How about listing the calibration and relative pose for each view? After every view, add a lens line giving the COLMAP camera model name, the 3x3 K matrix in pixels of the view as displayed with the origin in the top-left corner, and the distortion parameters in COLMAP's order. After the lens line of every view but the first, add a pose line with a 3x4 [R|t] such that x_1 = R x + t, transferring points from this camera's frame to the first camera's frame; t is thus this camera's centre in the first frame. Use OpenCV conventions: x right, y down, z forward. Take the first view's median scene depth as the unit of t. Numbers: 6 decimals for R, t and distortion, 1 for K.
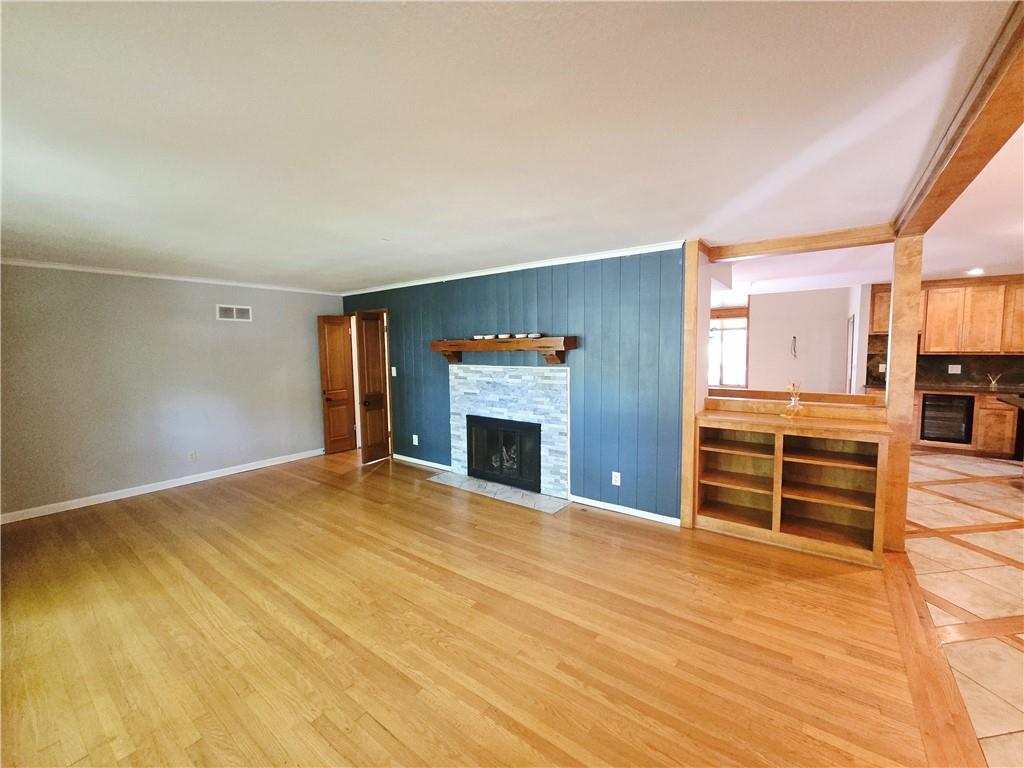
lens RADIAL K [[418.1, 0, 518.8], [0, 418.1, 376.6], [0, 0, 1]] dist [-0.000891, -0.000233]
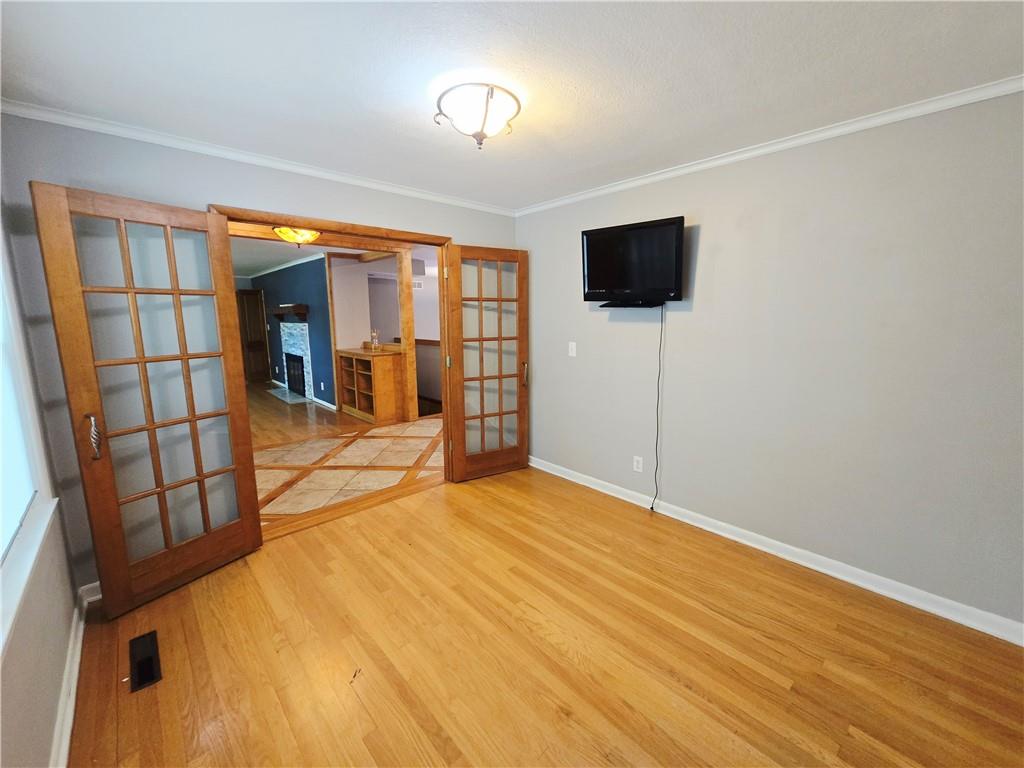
lens RADIAL K [[418.7, 0, 510.8], [0, 418.7, 378.8], [0, 0, 1]] dist [0.000270, 0.000089]
pose [[0.982435, 0.031024, -0.184005, 1.189915], [-0.015045, 0.996041, 0.087611, 0.038796], [0.185995, -0.083304, 0.979013, -0.521340]]
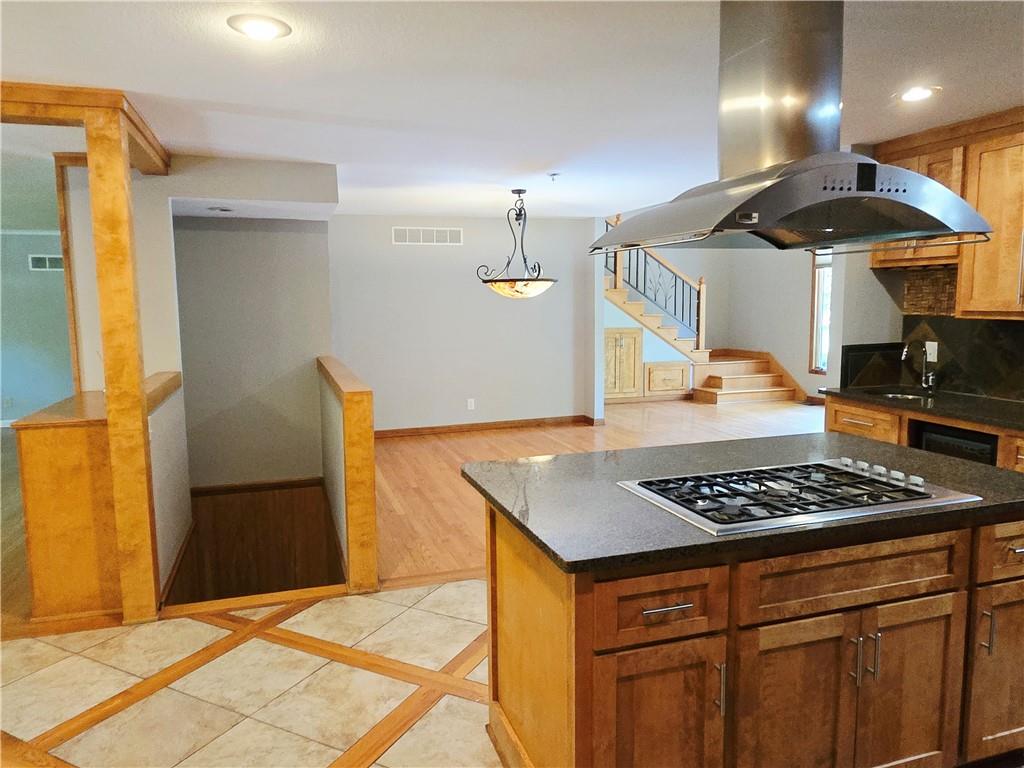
lens RADIAL K [[697.0, 0, 512.0], [0, 697.0, 384.0], [0, 0, 1]] dist [-0.000727, 0.000614]
pose [[0.816172, 0.072106, -0.573293, 1.378948], [-0.040243, 0.996867, 0.068089, -0.027854], [0.576406, -0.032501, 0.816517, 0.336734]]
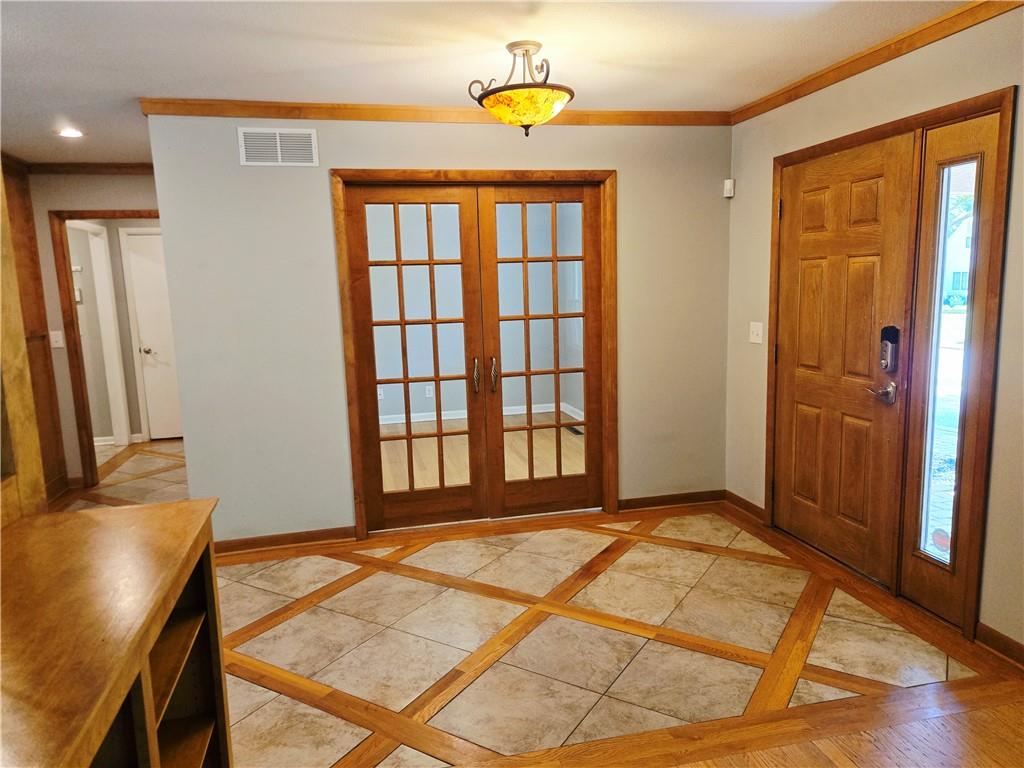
lens RADIAL K [[693.8, 0, 509.1], [0, 693.8, 388.2], [0, 0, 1]] dist [0.028513, -0.001553]
pose [[-0.761848, -0.064666, 0.644519, 0.184456], [0.082823, 0.977113, 0.195936, -0.042007], [-0.642439, 0.202655, -0.739056, 0.788560]]
